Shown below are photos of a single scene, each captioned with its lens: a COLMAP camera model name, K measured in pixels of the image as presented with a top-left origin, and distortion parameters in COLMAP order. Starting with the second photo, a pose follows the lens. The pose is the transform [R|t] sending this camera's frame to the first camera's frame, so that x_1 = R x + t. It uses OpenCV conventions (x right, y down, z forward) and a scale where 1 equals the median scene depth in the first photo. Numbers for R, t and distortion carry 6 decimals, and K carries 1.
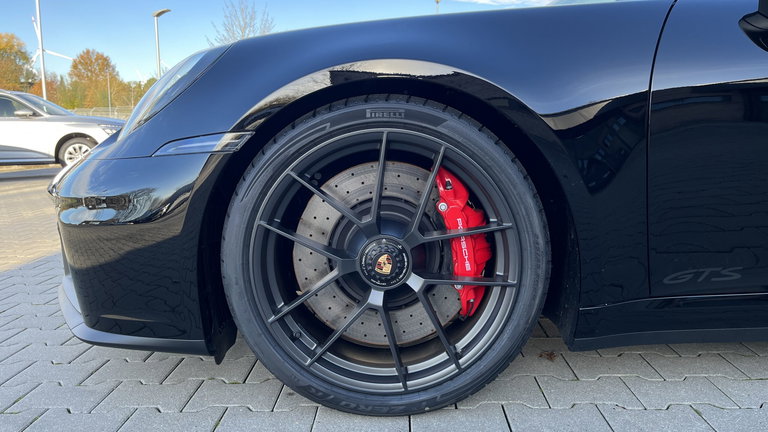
lens RADIAL K [[597.9, 0, 376.4], [0, 597.9, 204.2], [0, 0, 1]] dist [0.049211, -0.065013]
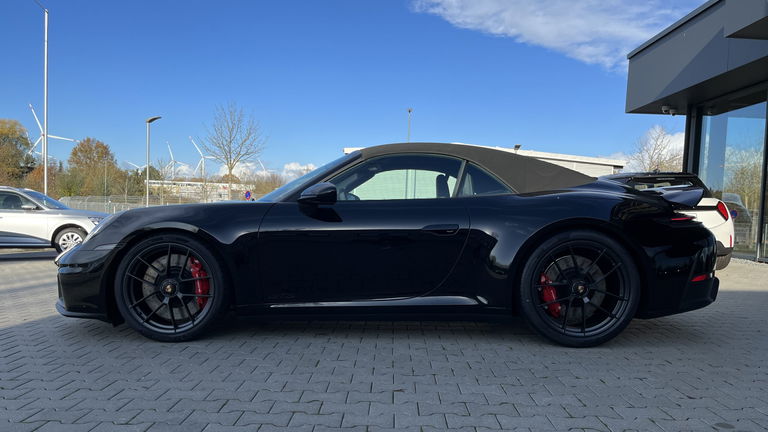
lens RADIAL K [[590.7, 0, 384.7], [0, 590.7, 242.7], [0, 0, 1]] dist [0.002210, -0.000631]
pose [[0.999187, 0.027939, 0.029067, 0.117583], [-0.025250, 0.995705, -0.089073, 0.012838], [-0.031430, 0.088267, 0.995601, -0.233941]]
